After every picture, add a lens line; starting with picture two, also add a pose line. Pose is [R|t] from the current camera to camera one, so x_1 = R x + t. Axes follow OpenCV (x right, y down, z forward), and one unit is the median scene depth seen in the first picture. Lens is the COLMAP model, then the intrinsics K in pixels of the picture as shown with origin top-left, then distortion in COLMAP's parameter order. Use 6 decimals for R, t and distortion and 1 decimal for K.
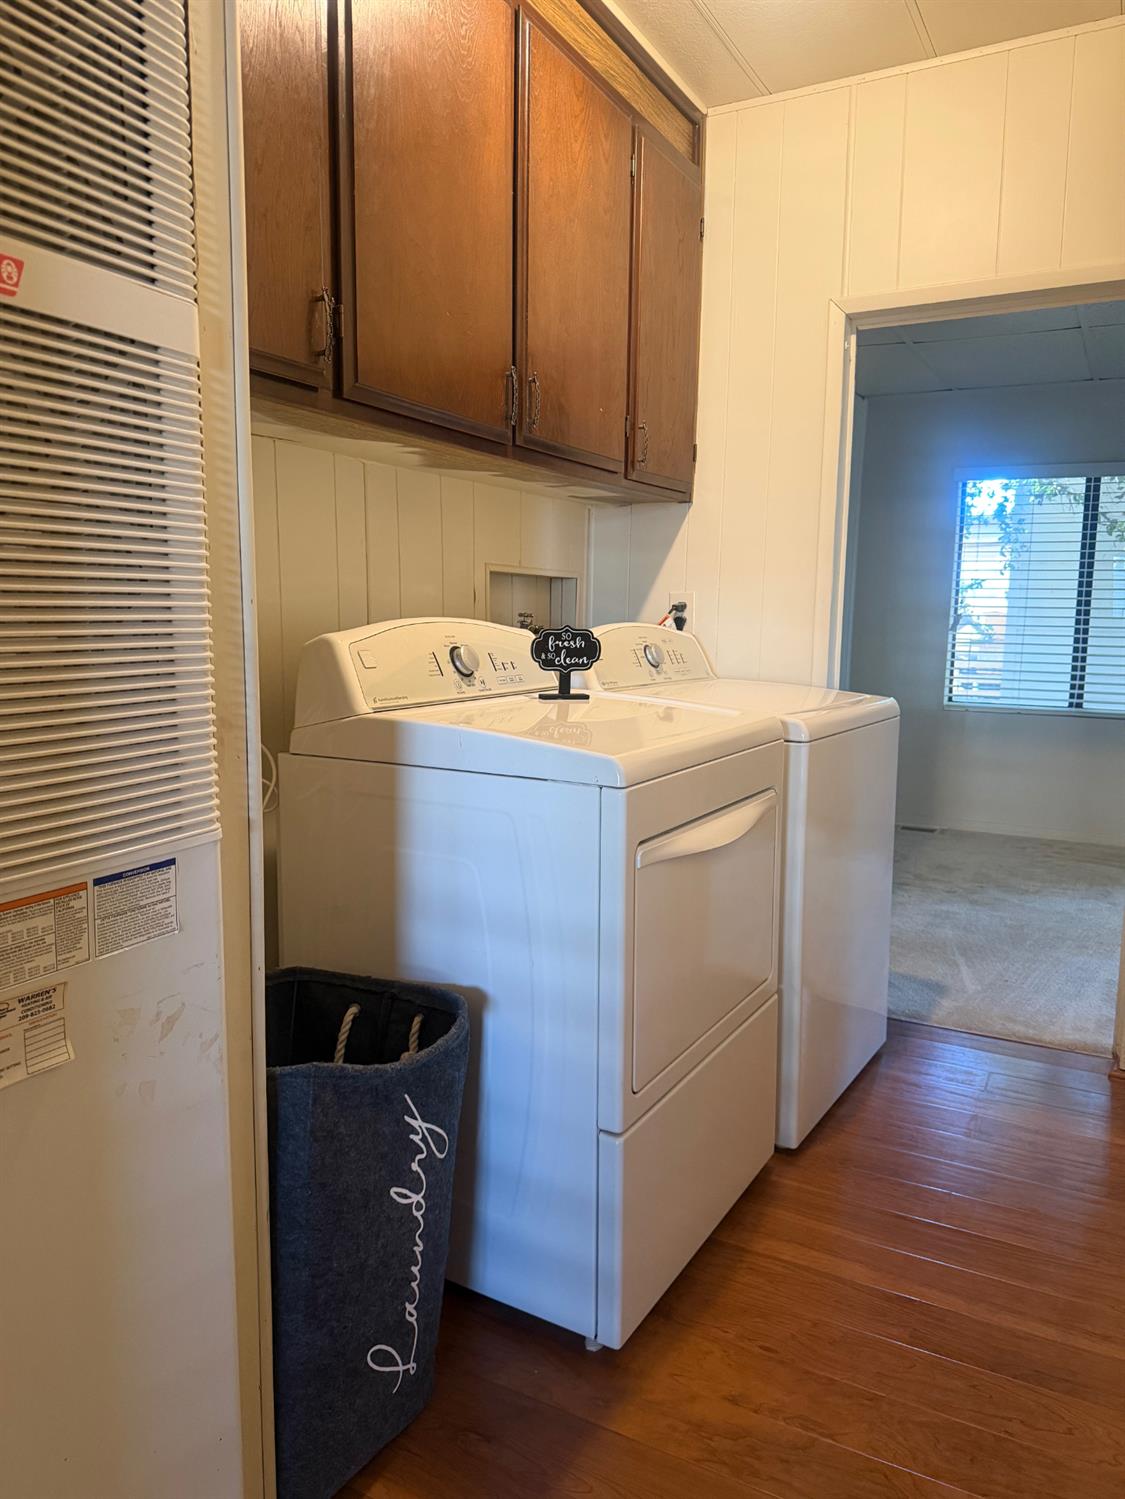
lens RADIAL K [[1042.4, 0, 562.5], [0, 1042.4, 749.5], [0, 0, 1]] dist [0.131950, -0.224420]
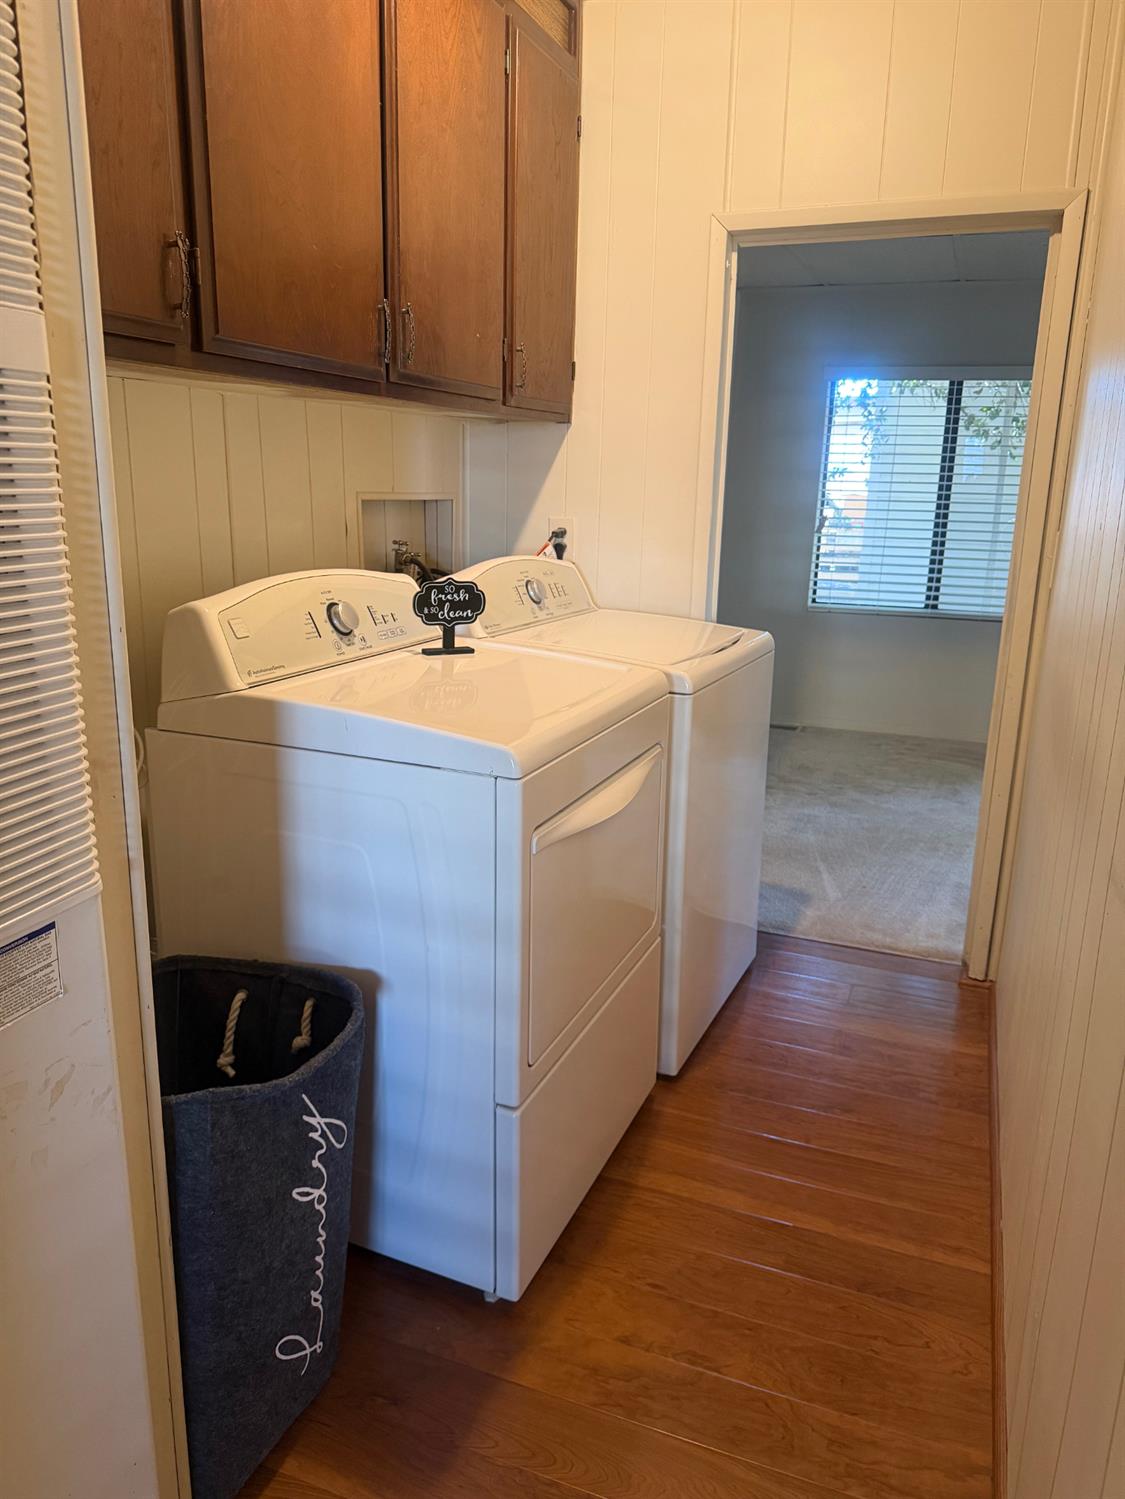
lens RADIAL K [[1044.8, 0, 549.5], [0, 1044.8, 708.6], [0, 0, 1]] dist [0.117476, -0.171687]
pose [[0.992502, -0.021365, 0.120350, -0.024004], [0.007518, 0.993411, 0.114357, -0.112308], [-0.122000, -0.112595, 0.986123, 0.022247]]
